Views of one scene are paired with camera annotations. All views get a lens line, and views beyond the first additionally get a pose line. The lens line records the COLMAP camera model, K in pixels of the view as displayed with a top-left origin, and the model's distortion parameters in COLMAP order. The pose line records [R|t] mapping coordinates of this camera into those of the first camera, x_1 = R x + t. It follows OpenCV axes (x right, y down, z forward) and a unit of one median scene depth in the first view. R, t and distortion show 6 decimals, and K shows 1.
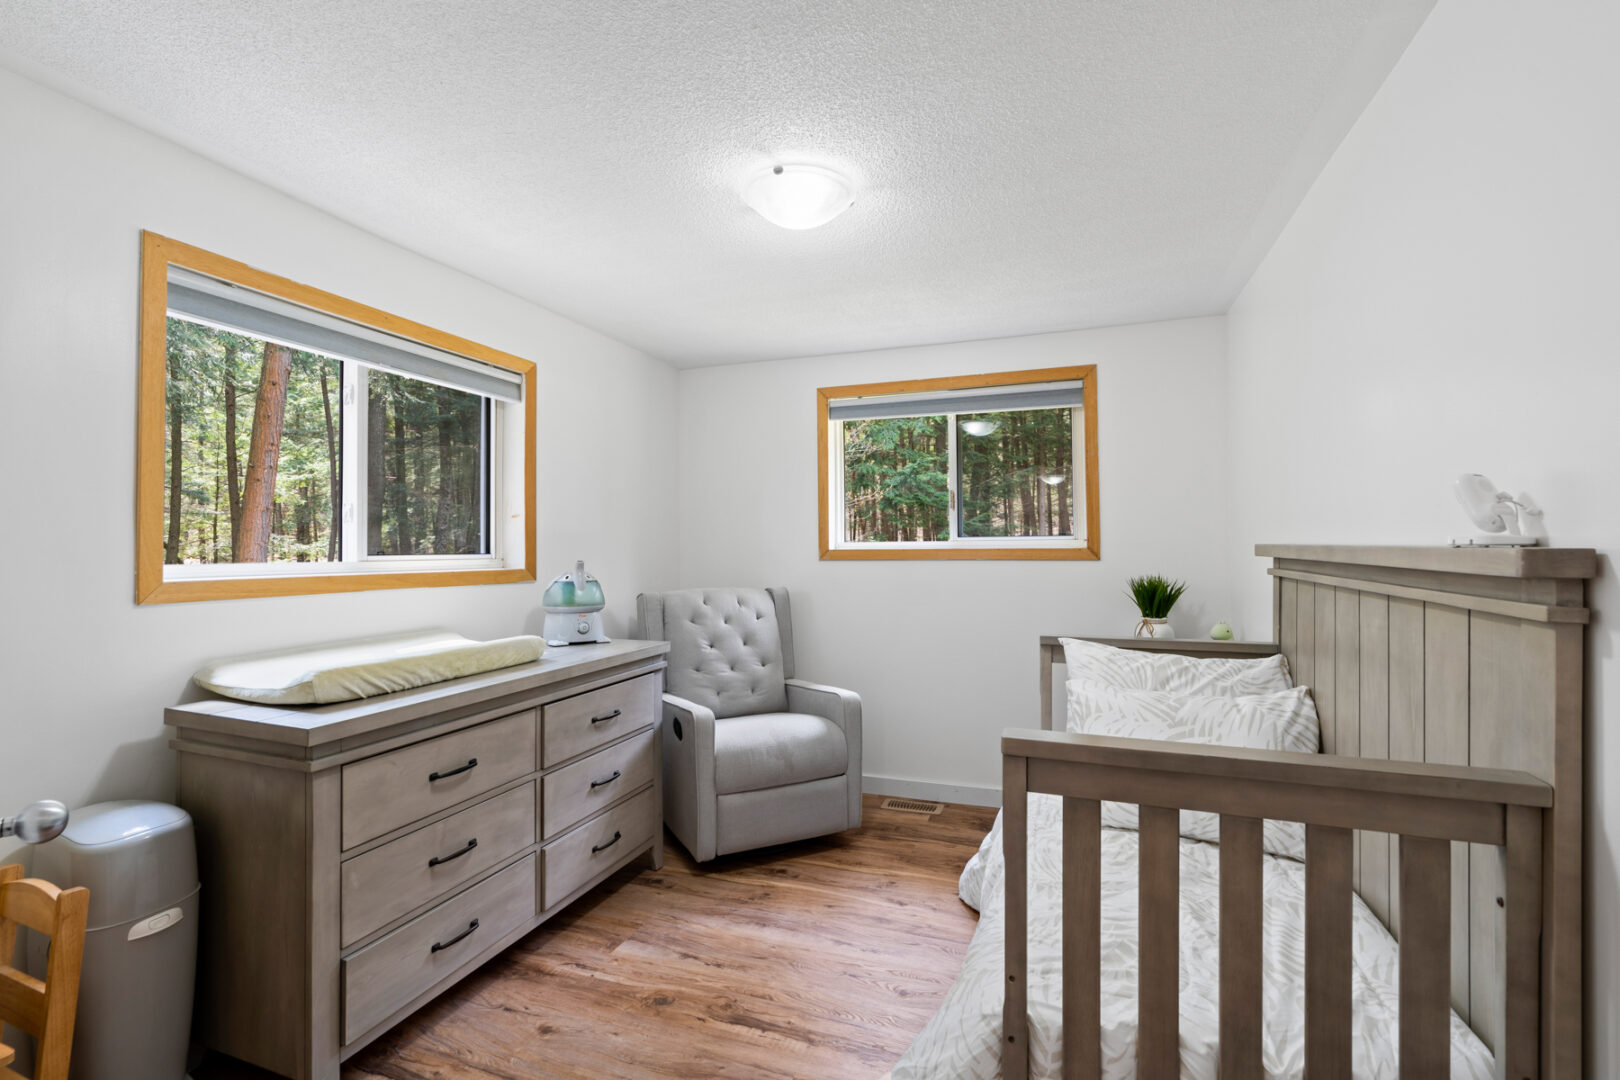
lens RADIAL K [[739.3, 0, 806.1], [0, 739.3, 535.5], [0, 0, 1]] dist [-0.007468, 0.001654]
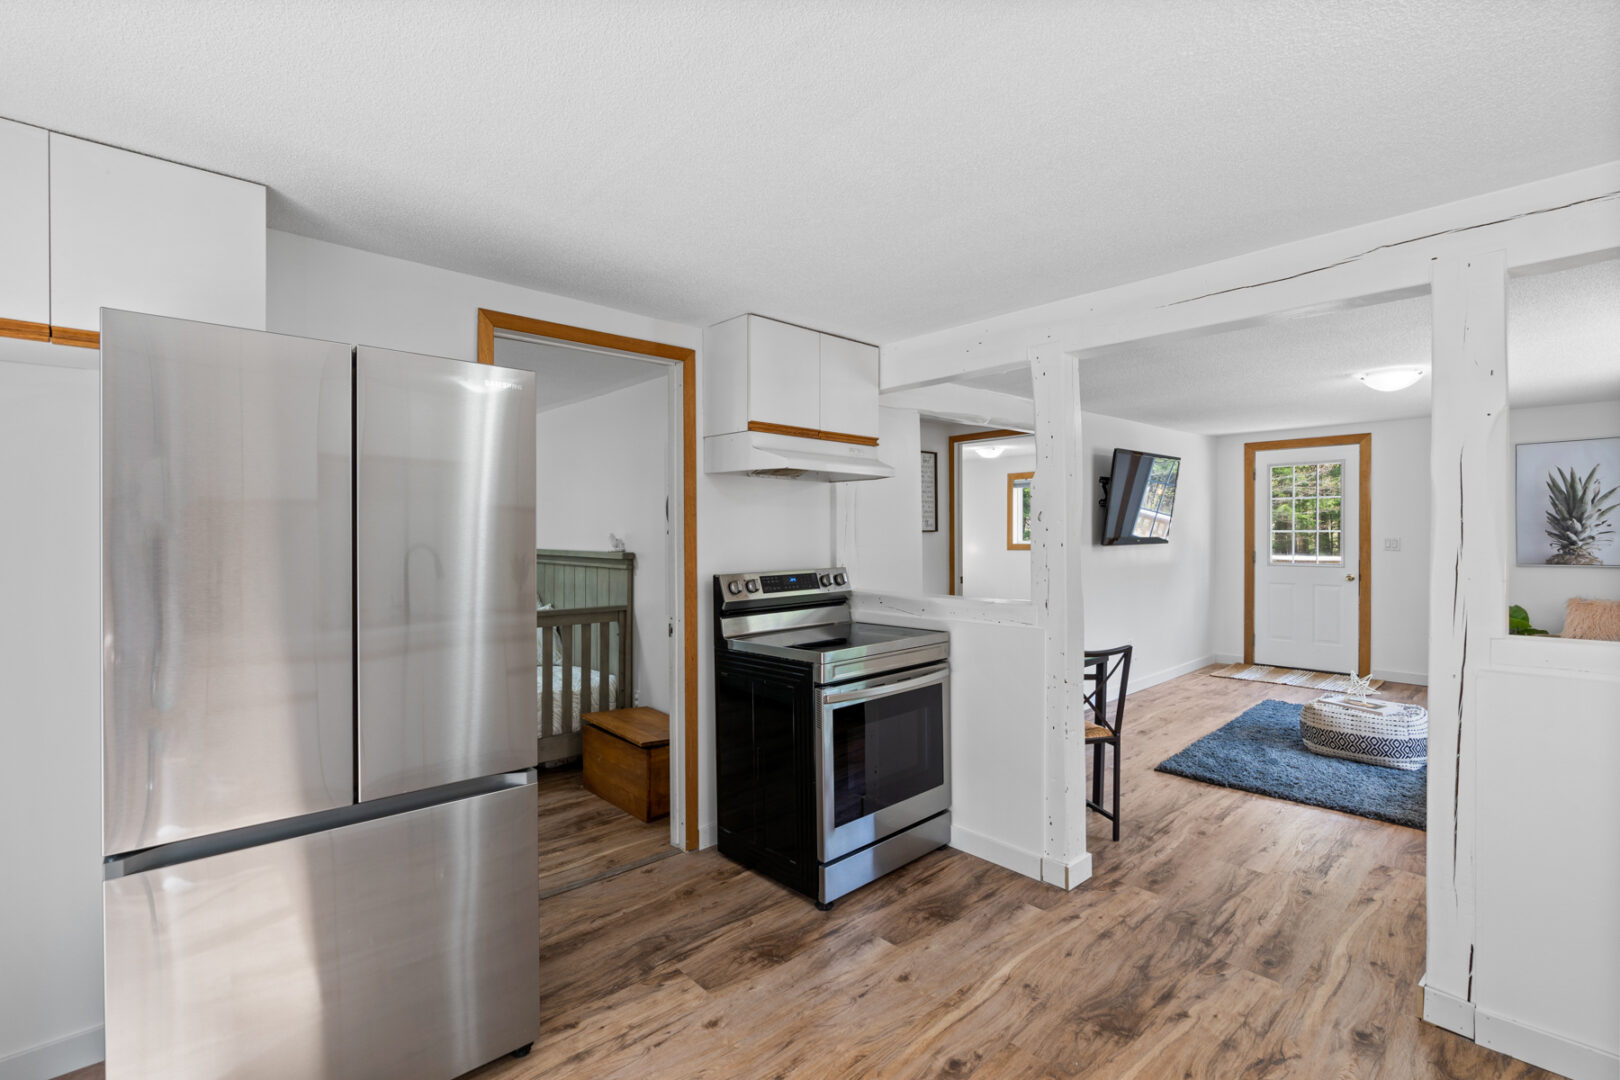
lens RADIAL K [[739.3, 0, 803.4], [0, 739.3, 539.7], [0, 0, 1]] dist [-0.007468, 0.001654]
pose [[0.462451, -0.002081, 0.886642, -2.101201], [-0.008598, 0.999940, 0.006832, -0.083889], [-0.886603, -0.010783, 0.462405, -1.723647]]
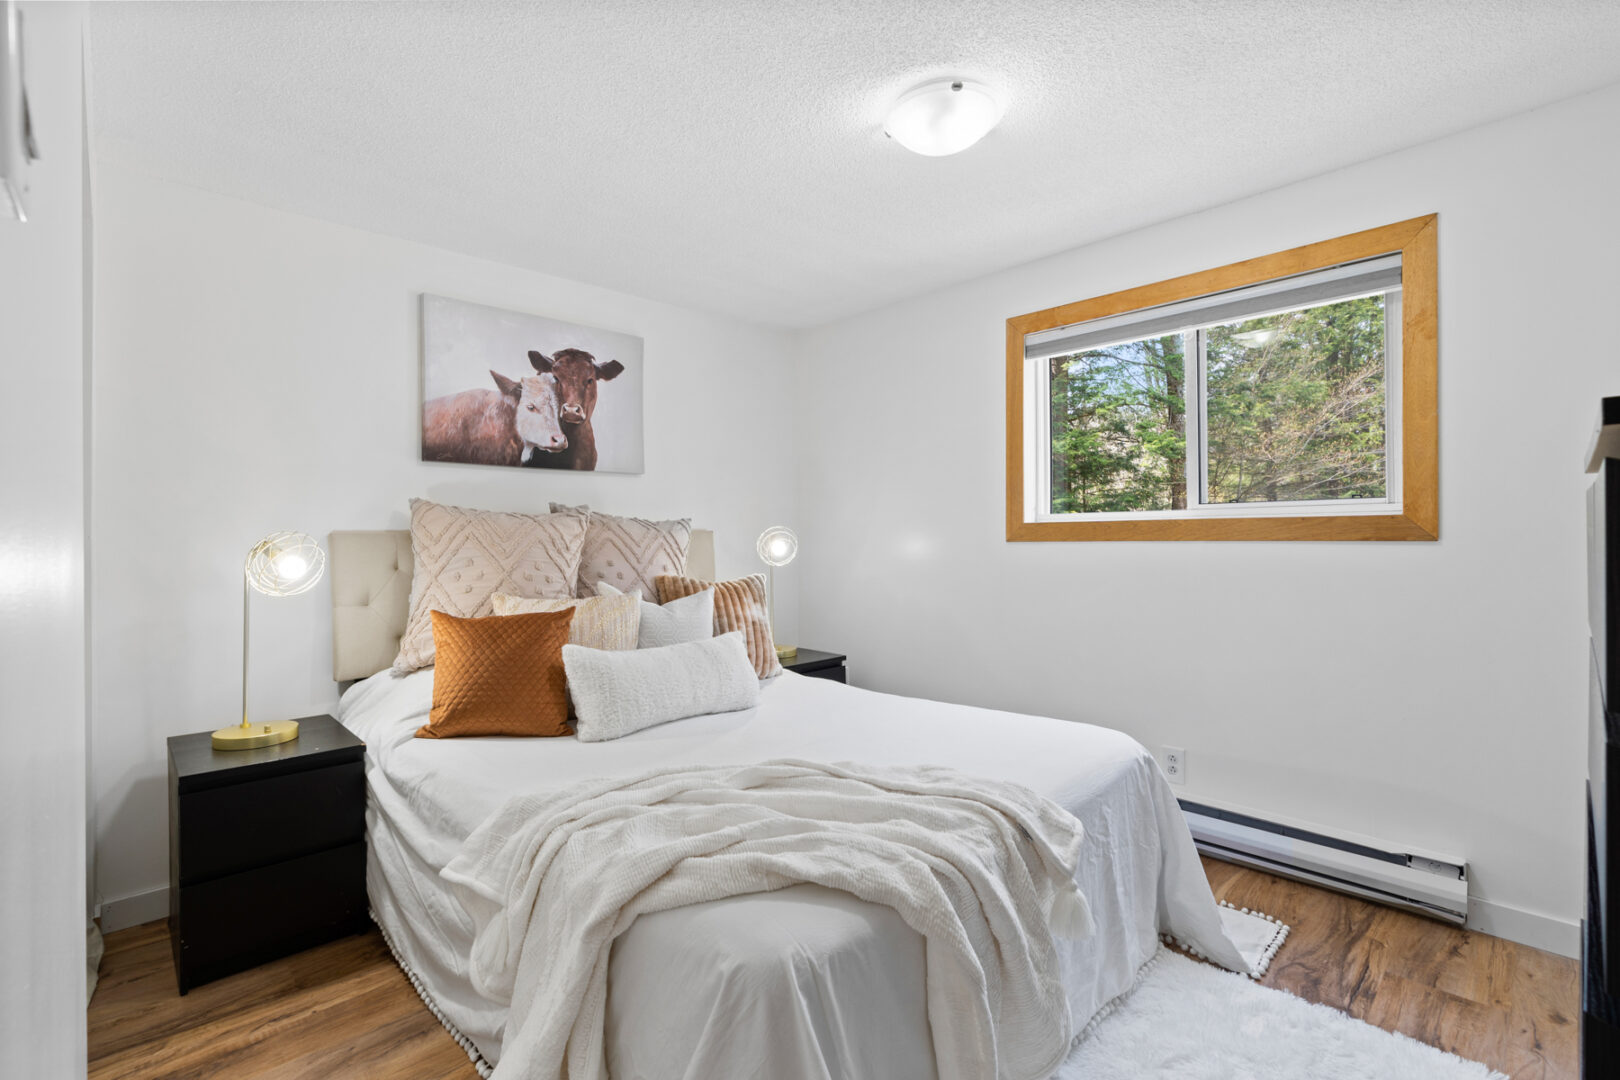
lens RADIAL K [[739.3, 0, 810.8], [0, 739.3, 536.8], [0, 0, 1]] dist [-0.007468, 0.001654]
pose [[0.439355, 0.004816, 0.898301, 2.982194], [-0.006744, 0.999975, -0.002063, 0.048245], [-0.898288, -0.005151, 0.439376, -0.590129]]
